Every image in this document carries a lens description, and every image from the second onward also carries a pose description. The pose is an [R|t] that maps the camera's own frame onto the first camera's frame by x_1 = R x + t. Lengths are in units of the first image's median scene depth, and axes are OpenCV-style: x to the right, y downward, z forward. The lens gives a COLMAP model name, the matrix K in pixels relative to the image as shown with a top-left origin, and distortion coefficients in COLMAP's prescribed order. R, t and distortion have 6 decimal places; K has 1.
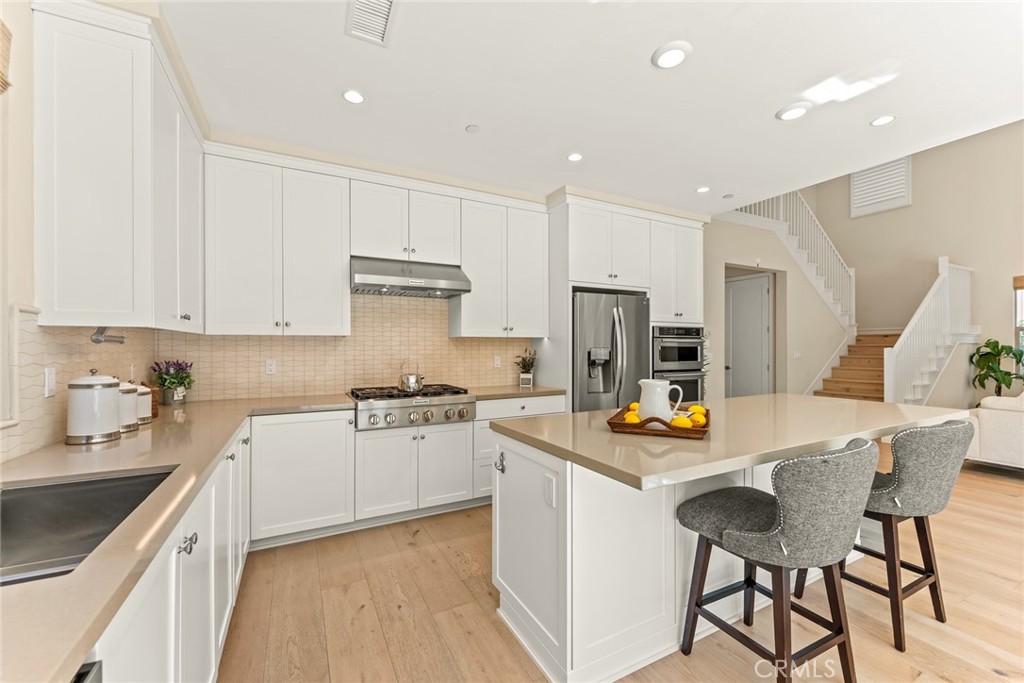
lens RADIAL K [[412.9, 0, 522.2], [0, 412.9, 344.0], [0, 0, 1]] dist [-0.000354, 0.000989]
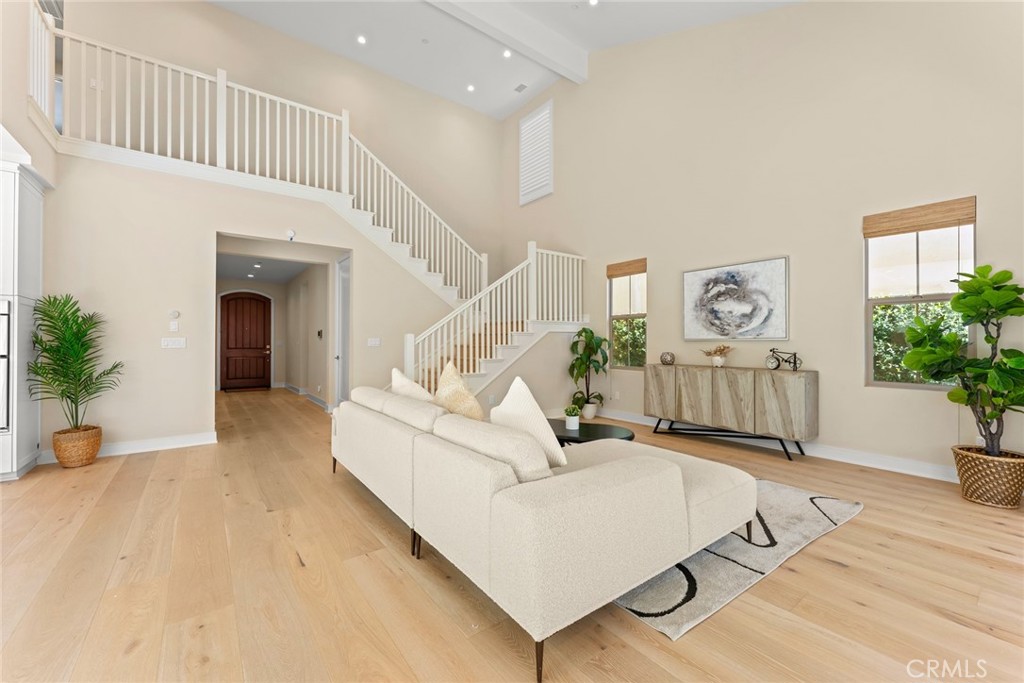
lens RADIAL K [[412.9, 0, 517.2], [0, 412.9, 342.9], [0, 0, 1]] dist [-0.000354, 0.000989]
pose [[0.986182, 0.001854, 0.165657, 1.440063], [-0.002023, 0.999998, 0.000855, 0.040990], [-0.165655, -0.001178, 0.986183, 0.117995]]
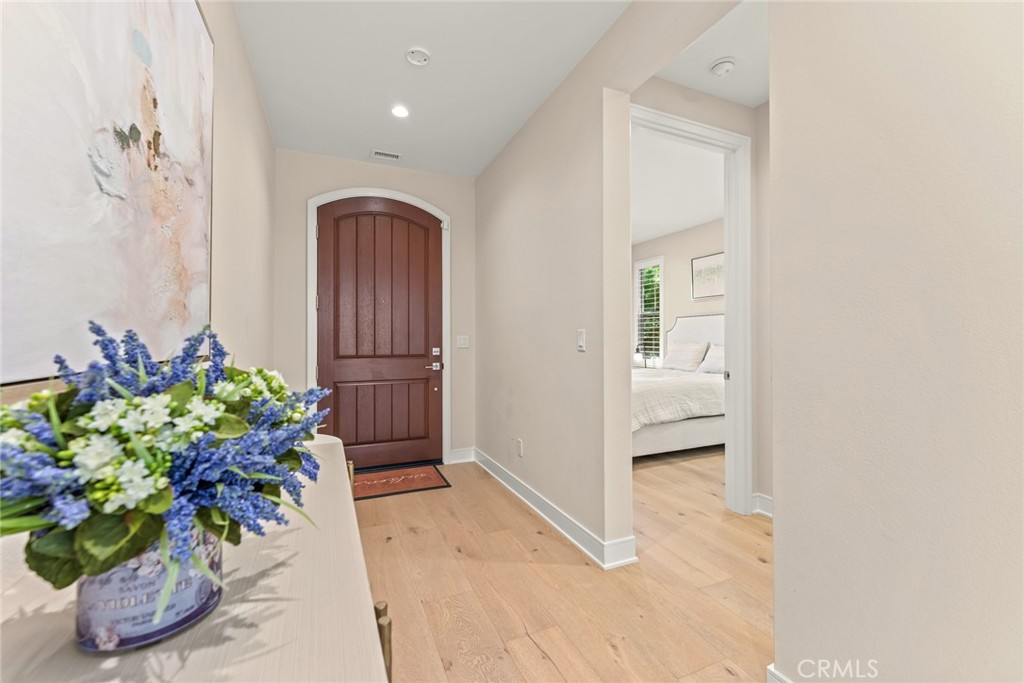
lens RADIAL K [[412.9, 0, 517.3], [0, 412.9, 337.0], [0, 0, 1]] dist [-0.000354, 0.000989]
pose [[0.998143, -0.002651, -0.060853, 0.478020], [0.002427, 0.999990, -0.003758, 0.042413], [0.060862, 0.003603, 0.998140, 2.204189]]
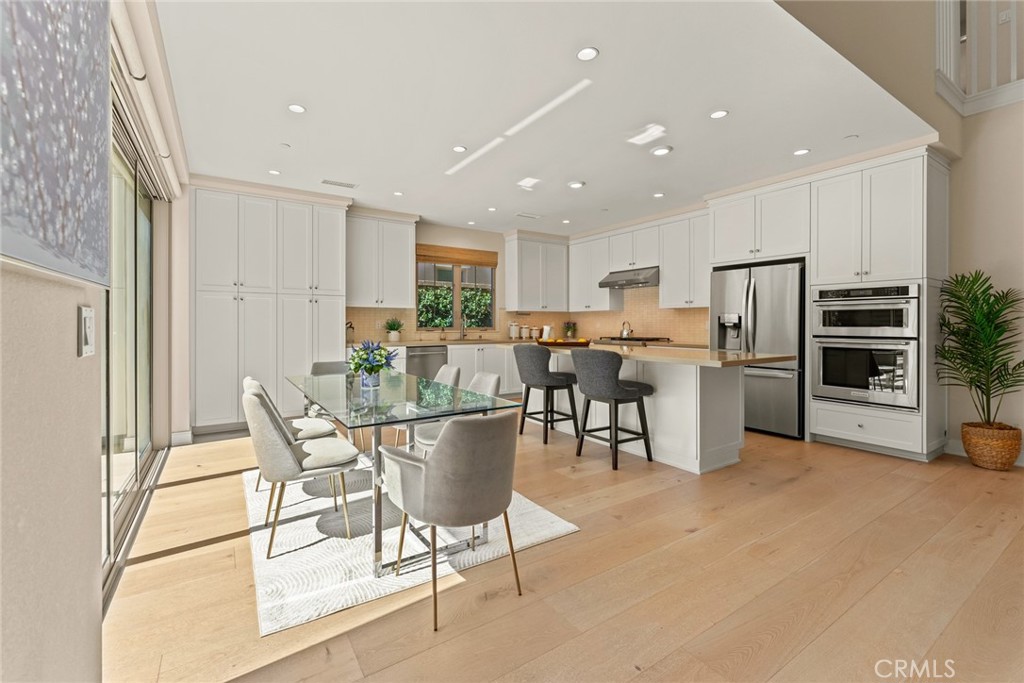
lens RADIAL K [[423.4, 0, 481.4], [0, 423.4, 322.5], [0, 0, 1]] dist [0.007876, -0.000806]
pose [[0.073795, -0.005404, -0.997259, 1.377492], [0.001428, 0.999985, -0.005313, 0.041110], [0.997272, -0.001032, 0.073801, 0.151083]]
